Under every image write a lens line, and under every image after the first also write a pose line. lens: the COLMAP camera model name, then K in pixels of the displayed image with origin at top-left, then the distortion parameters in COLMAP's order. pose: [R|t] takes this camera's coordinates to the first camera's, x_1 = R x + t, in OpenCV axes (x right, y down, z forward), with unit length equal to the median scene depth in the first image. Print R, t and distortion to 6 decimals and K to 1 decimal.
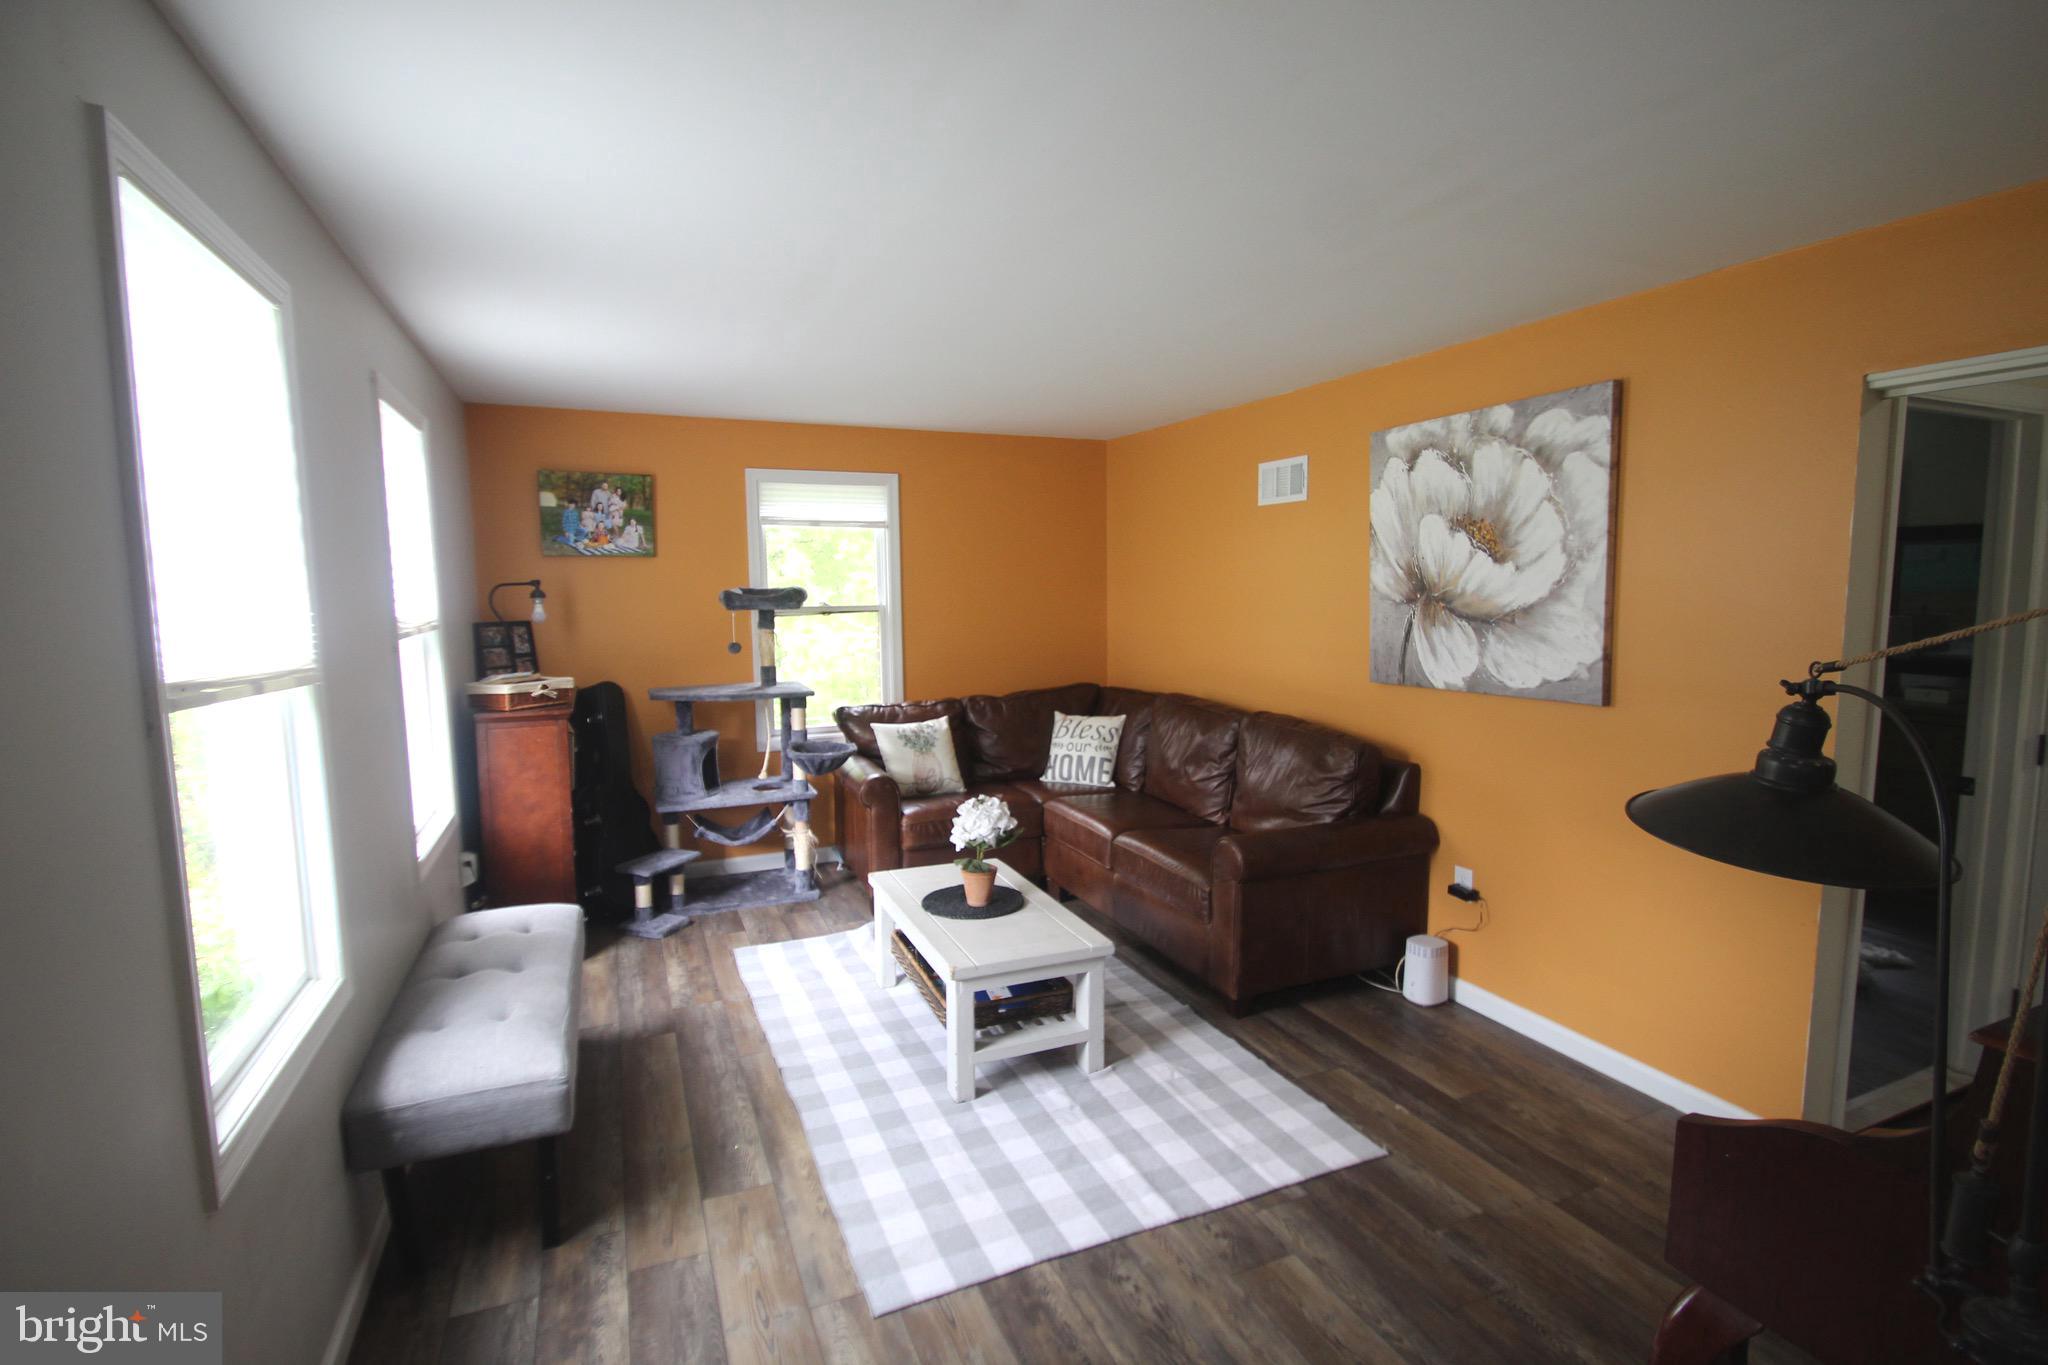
lens RADIAL K [[951.4, 0, 1030.6], [0, 951.4, 681.4], [0, 0, 1]] dist [-0.013795, -0.001560]
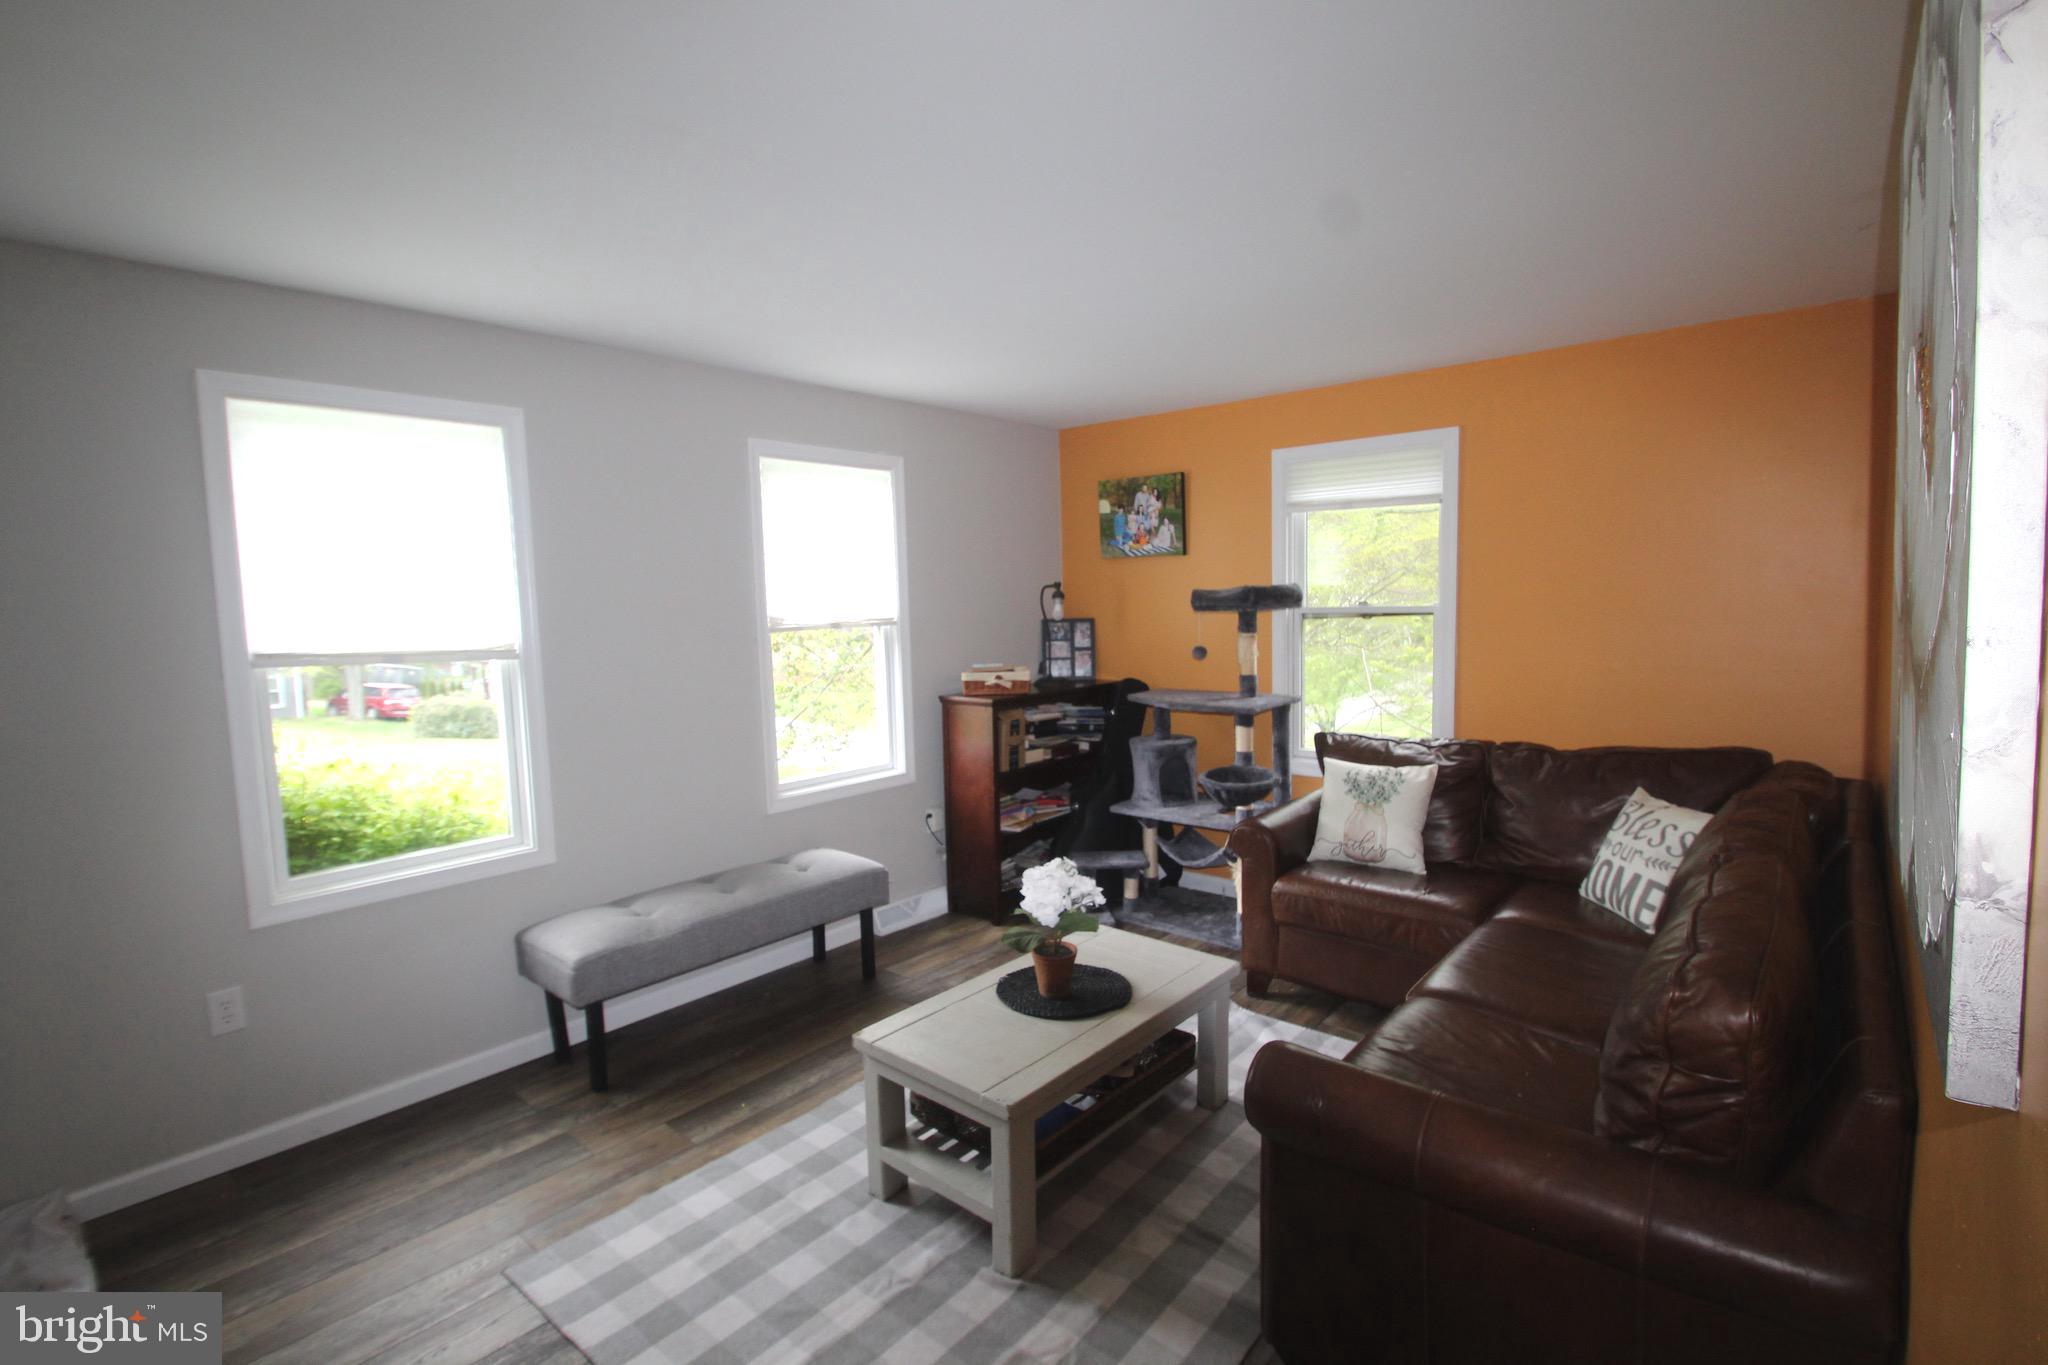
lens RADIAL K [[951.4, 0, 1031.7], [0, 951.4, 677.2], [0, 0, 1]] dist [-0.013795, -0.001560]
pose [[0.441675, 0.076551, -0.893903, 0.434002], [-0.070682, 0.996225, 0.050390, -0.045535], [0.894387, 0.040927, 0.445418, 0.439672]]
